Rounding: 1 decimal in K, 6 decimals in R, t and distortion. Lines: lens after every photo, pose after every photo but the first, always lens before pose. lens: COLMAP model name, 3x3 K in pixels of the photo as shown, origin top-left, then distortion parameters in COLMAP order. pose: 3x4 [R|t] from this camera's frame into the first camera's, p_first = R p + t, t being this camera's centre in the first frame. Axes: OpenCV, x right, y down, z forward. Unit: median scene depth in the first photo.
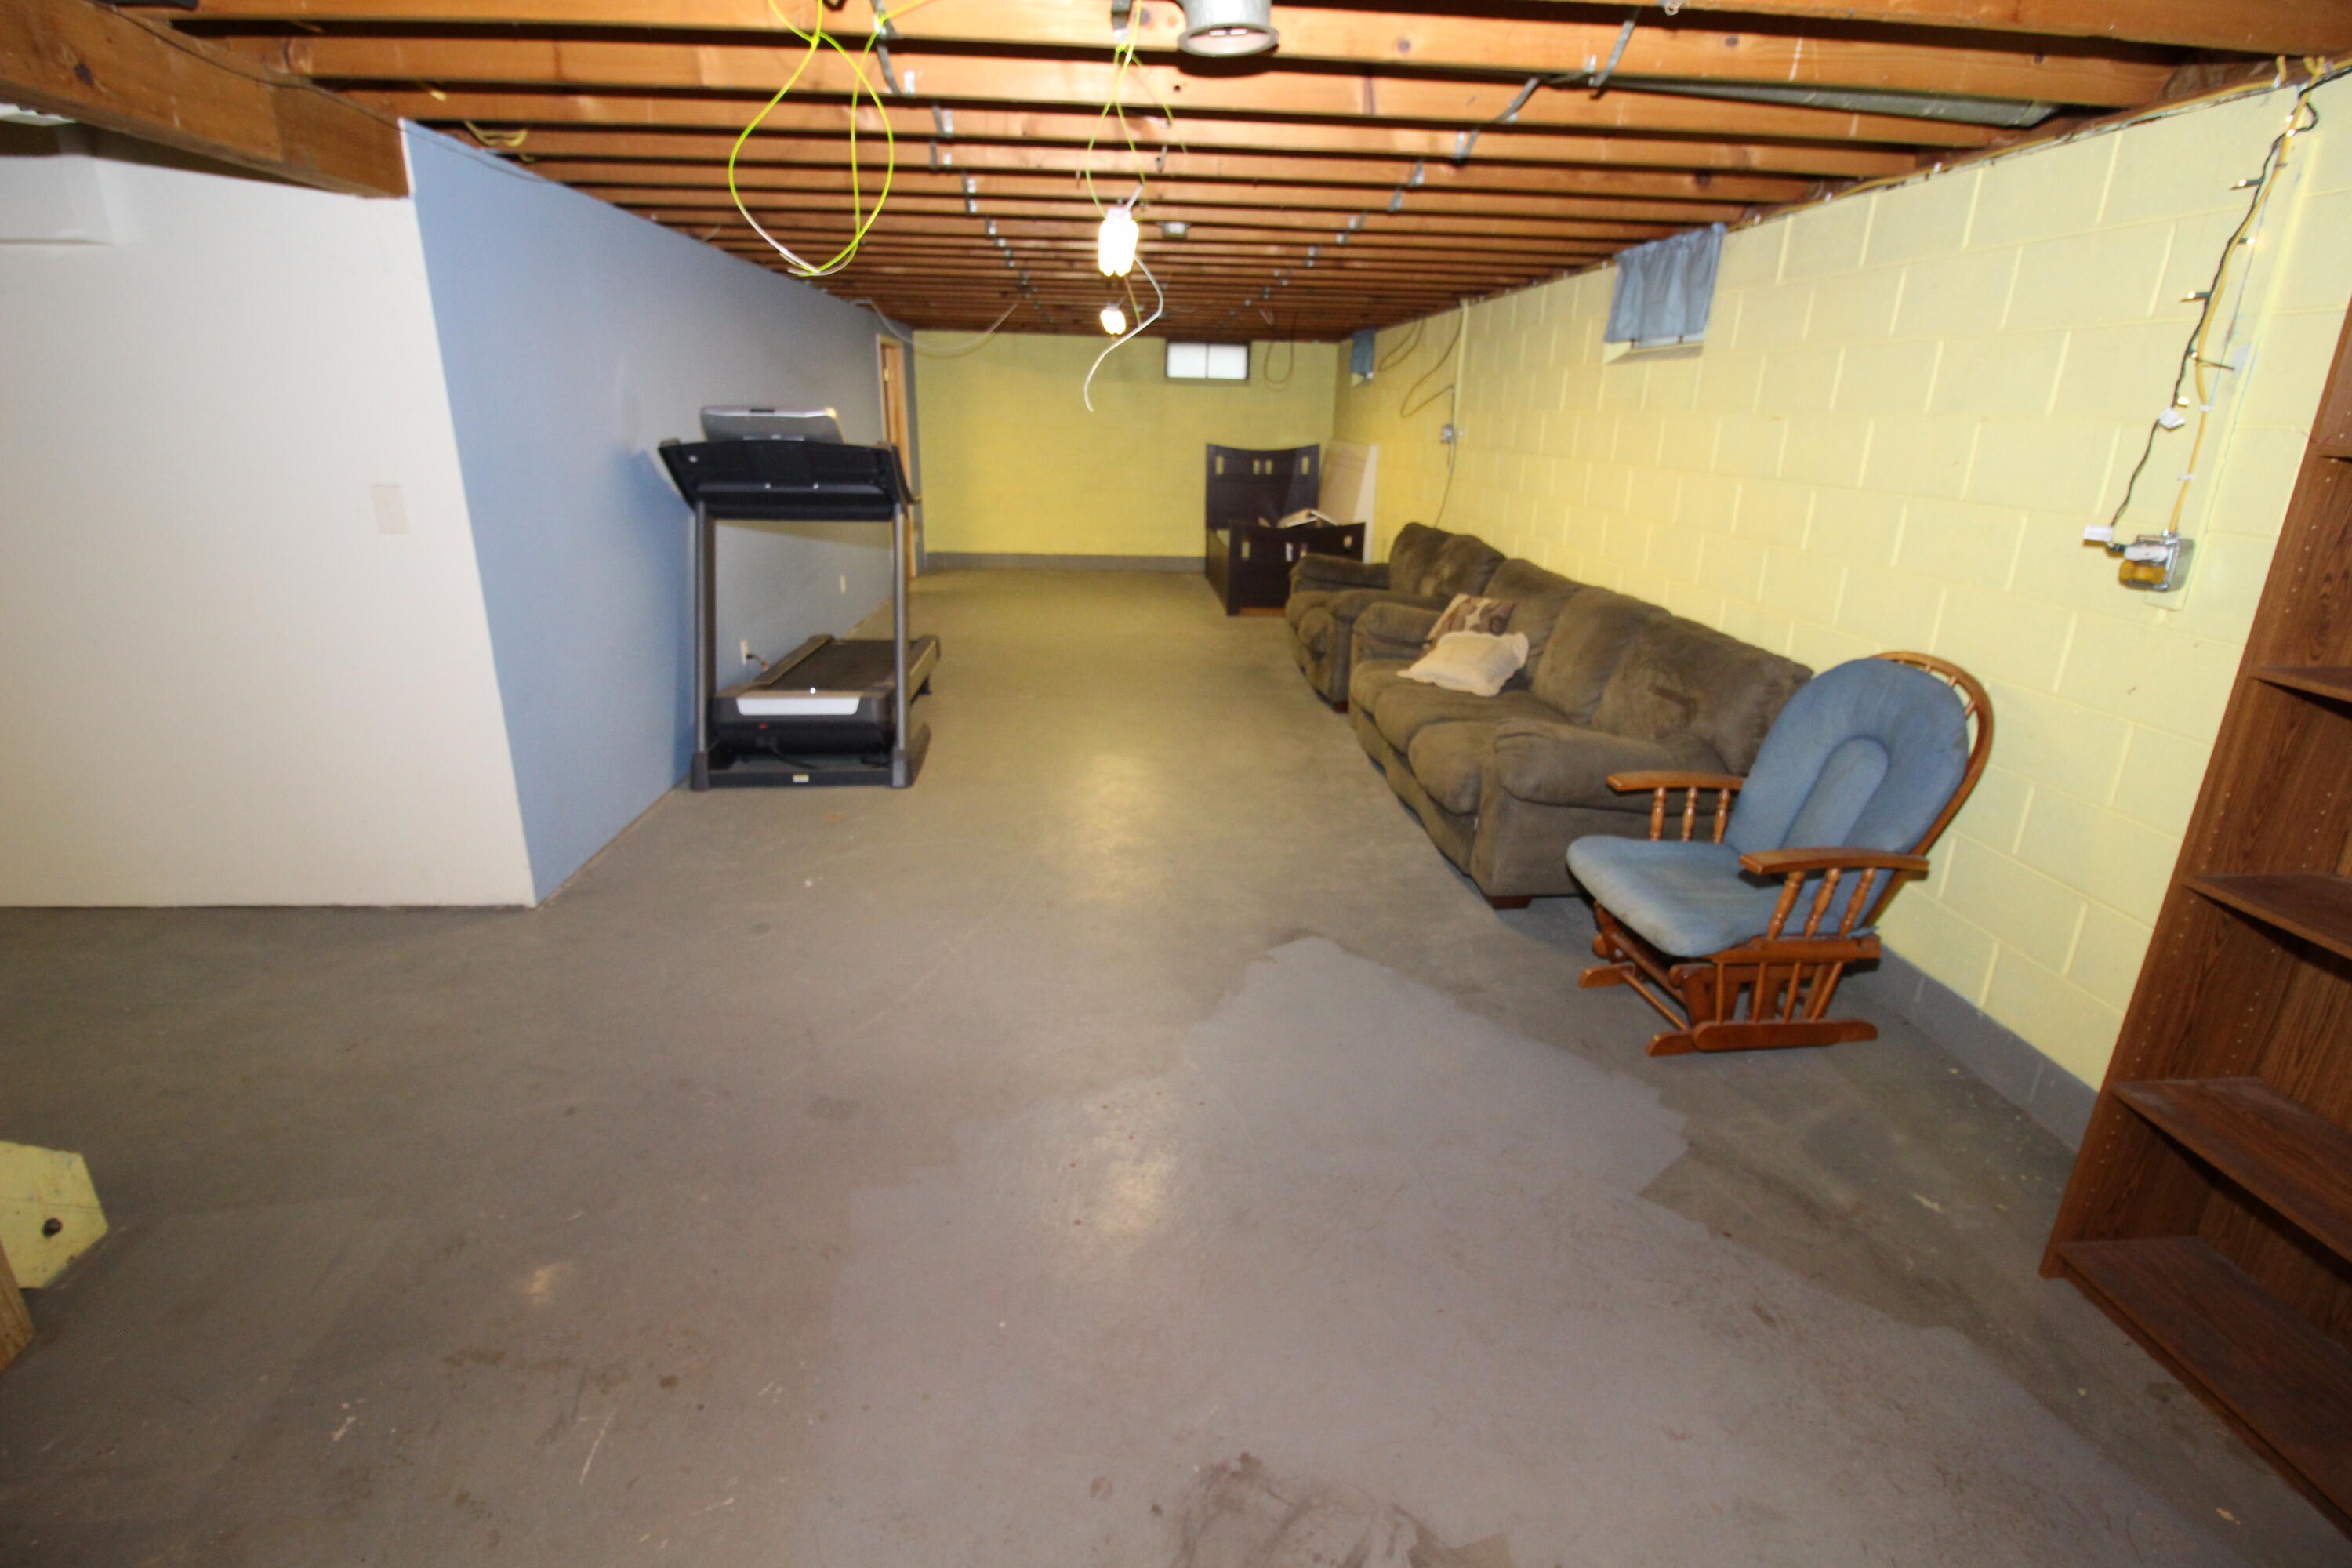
lens RADIAL K [[1100.9, 0, 1164.6], [0, 1100.9, 778.3], [0, 0, 1]] dist [-0.007478, -0.009193]
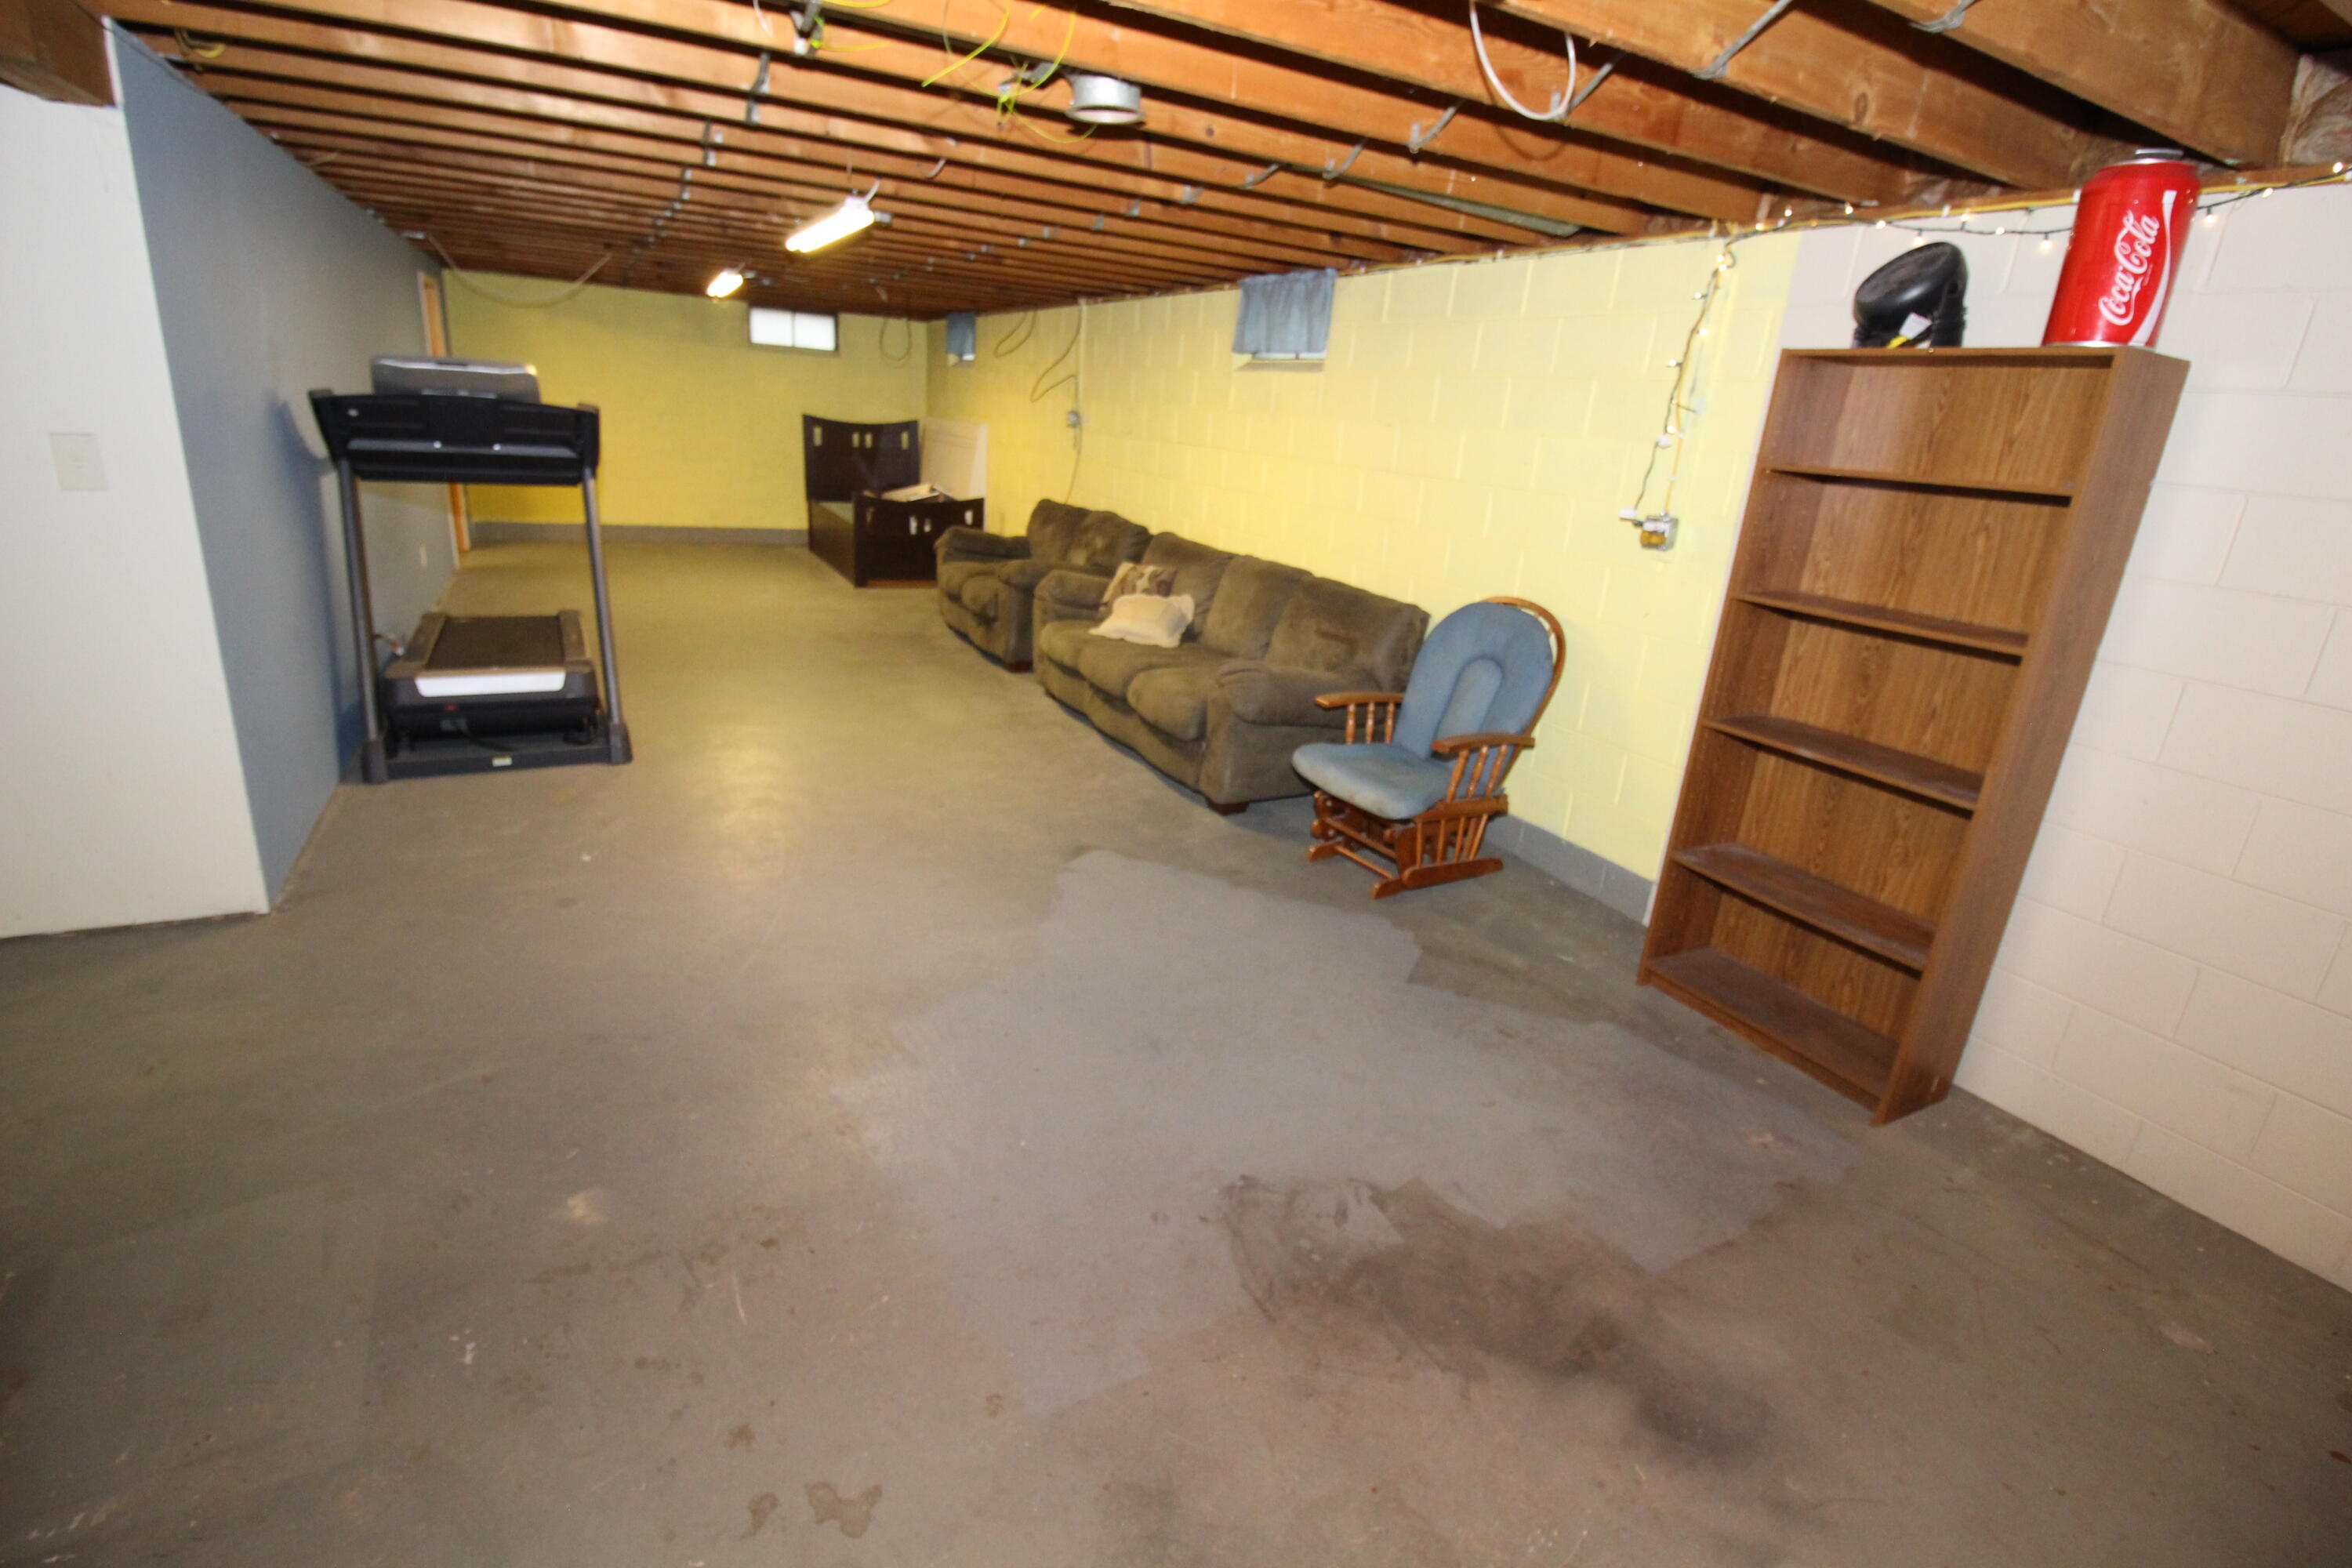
lens RADIAL K [[1100.9, 0, 1180.1], [0, 1100.9, 771.2], [0, 0, 1]] dist [-0.007478, -0.009193]
pose [[0.910339, -0.079302, 0.406195, -0.258310], [0.073505, 0.996847, 0.029879, 0.031767], [-0.407284, 0.002657, 0.913298, -0.114582]]
